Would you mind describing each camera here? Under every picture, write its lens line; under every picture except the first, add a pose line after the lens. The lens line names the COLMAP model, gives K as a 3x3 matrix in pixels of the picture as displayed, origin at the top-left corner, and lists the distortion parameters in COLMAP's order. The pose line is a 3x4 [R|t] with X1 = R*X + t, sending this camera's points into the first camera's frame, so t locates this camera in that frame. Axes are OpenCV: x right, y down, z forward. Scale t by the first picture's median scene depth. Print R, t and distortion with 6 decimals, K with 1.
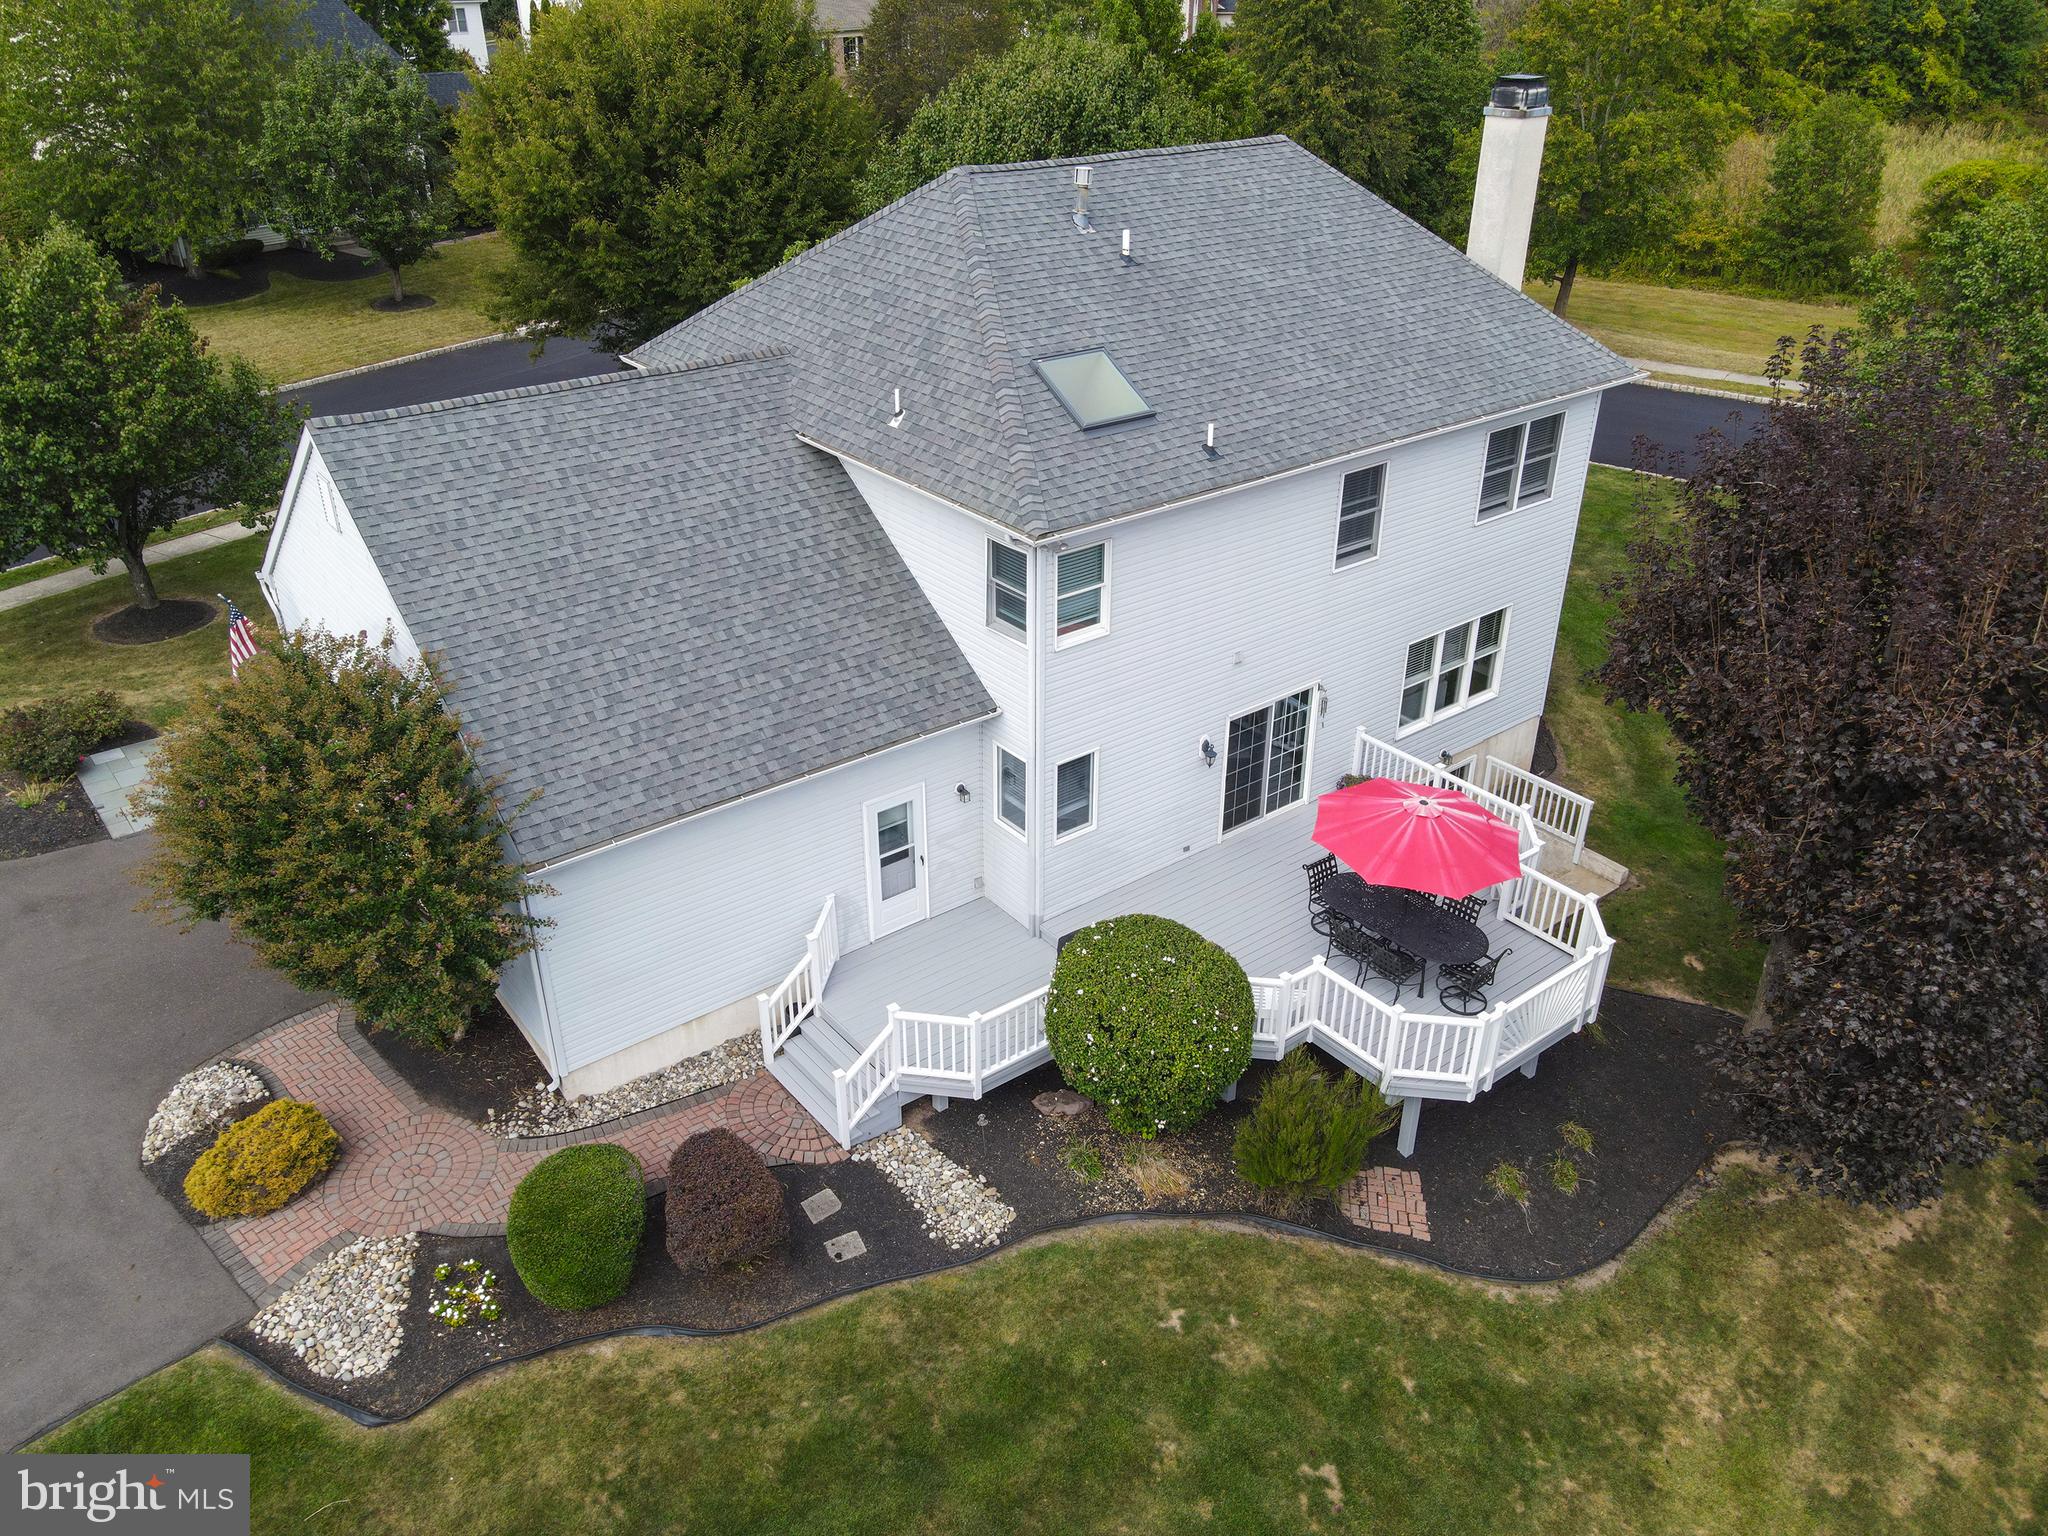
lens RADIAL K [[1491.8, 0, 1027.2], [0, 1491.8, 762.5], [0, 0, 1]] dist [0.017067, 0.002218]
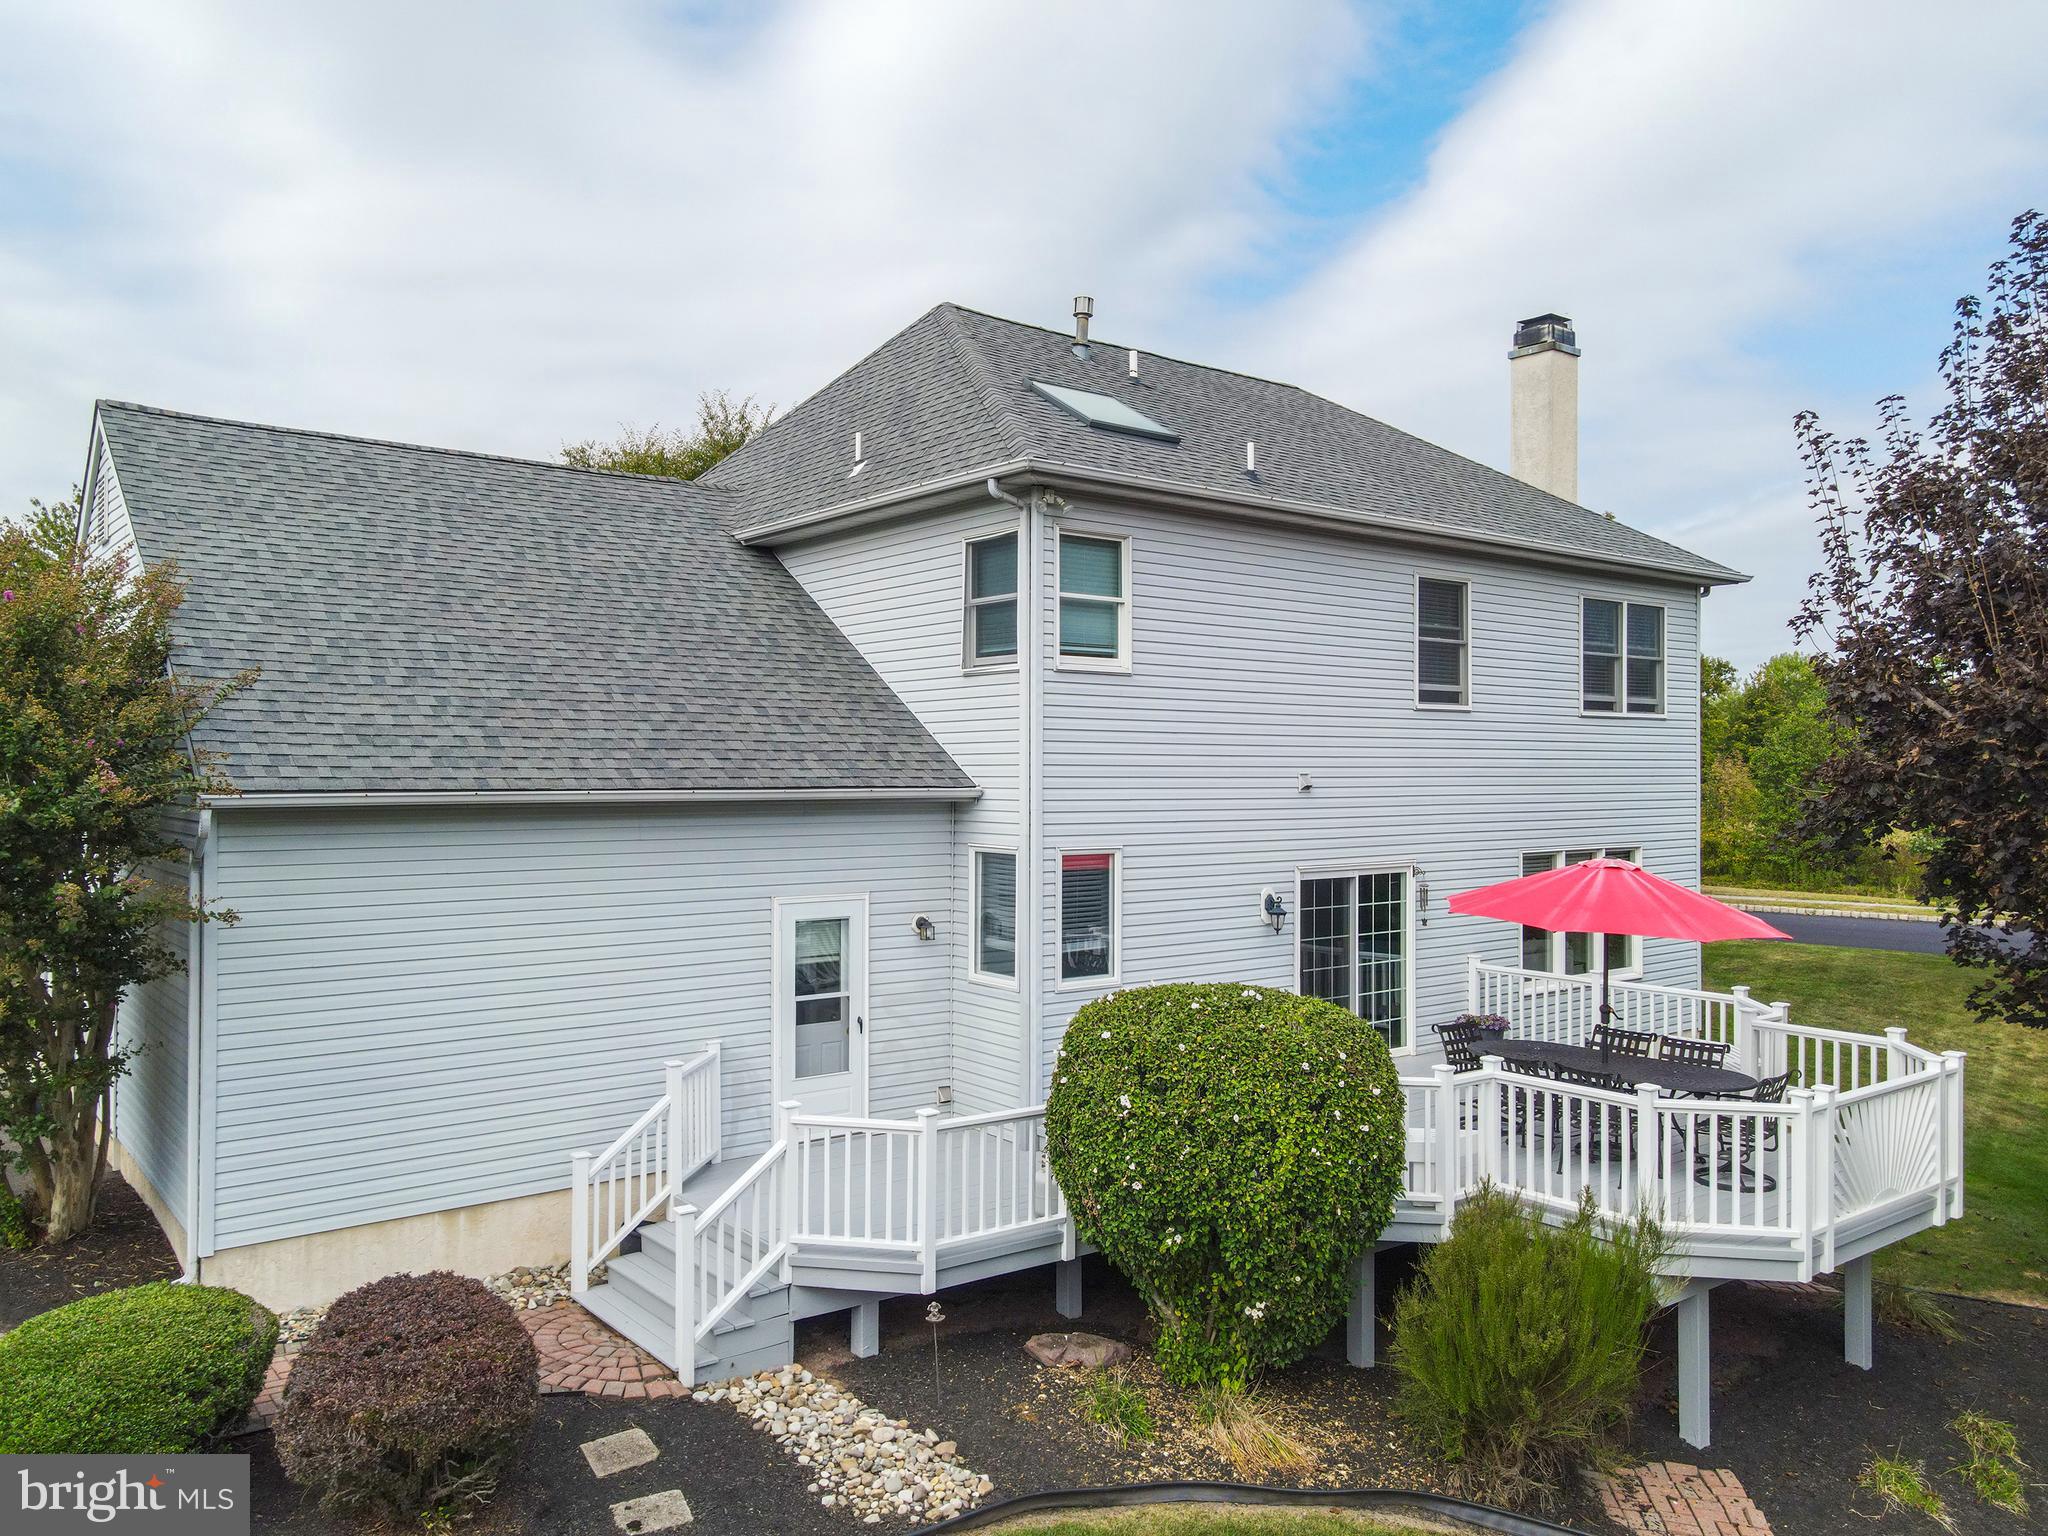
lens RADIAL K [[1491.8, 0, 1022.2], [0, 1491.8, 772.3], [0, 0, 1]] dist [0.017067, 0.002218]
pose [[0.999998, 0.001639, -0.000613, 0.002581], [-0.001732, 0.877190, -0.480140, 0.315636], [-0.000249, 0.480140, 0.877192, 0.396749]]
